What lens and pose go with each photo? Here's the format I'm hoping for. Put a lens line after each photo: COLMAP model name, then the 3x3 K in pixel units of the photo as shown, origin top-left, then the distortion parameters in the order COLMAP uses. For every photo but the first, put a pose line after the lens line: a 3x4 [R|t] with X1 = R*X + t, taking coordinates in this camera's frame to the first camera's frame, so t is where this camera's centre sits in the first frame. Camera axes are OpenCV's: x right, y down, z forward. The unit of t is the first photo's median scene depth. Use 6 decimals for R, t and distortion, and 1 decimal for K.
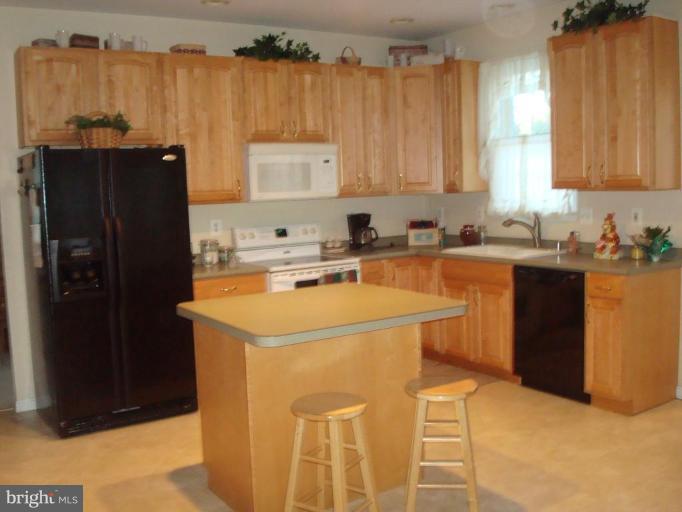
lens RADIAL K [[722.2, 0, 331.1], [0, 722.2, 255.3], [0, 0, 1]] dist [-0.053419, -0.151799]
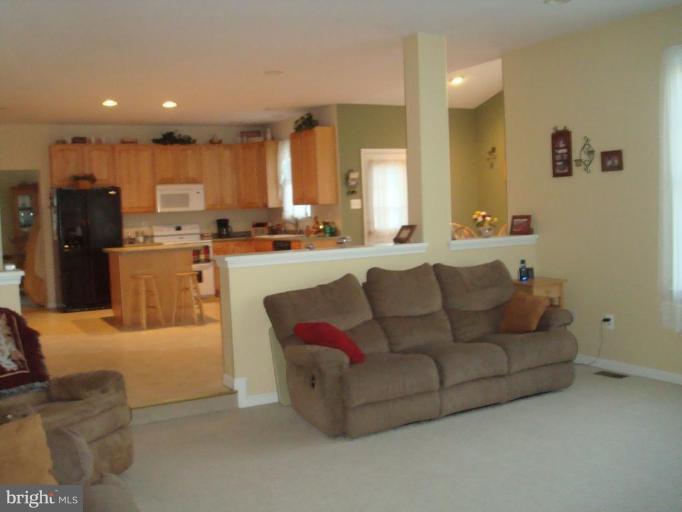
lens RADIAL K [[722.2, 0, 331.1], [0, 722.2, 255.3], [0, 0, 1]] dist [-0.053419, -0.151799]
pose [[0.997245, -0.003817, -0.074086, 0.555432], [0.001417, 0.999473, -0.032417, 0.120283], [0.074170, 0.032223, 0.996725, -1.060591]]
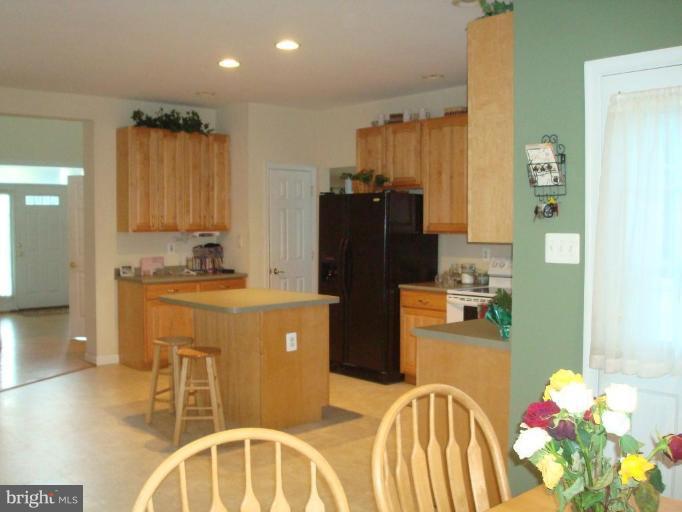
lens RADIAL K [[722.2, 0, 331.1], [0, 722.2, 255.3], [0, 0, 1]] dist [-0.053419, -0.151799]
pose [[0.145512, 0.078392, -0.986246, 1.029256], [-0.096206, 0.993253, 0.064755, -0.095528], [0.984668, 0.085461, 0.152072, 0.608349]]
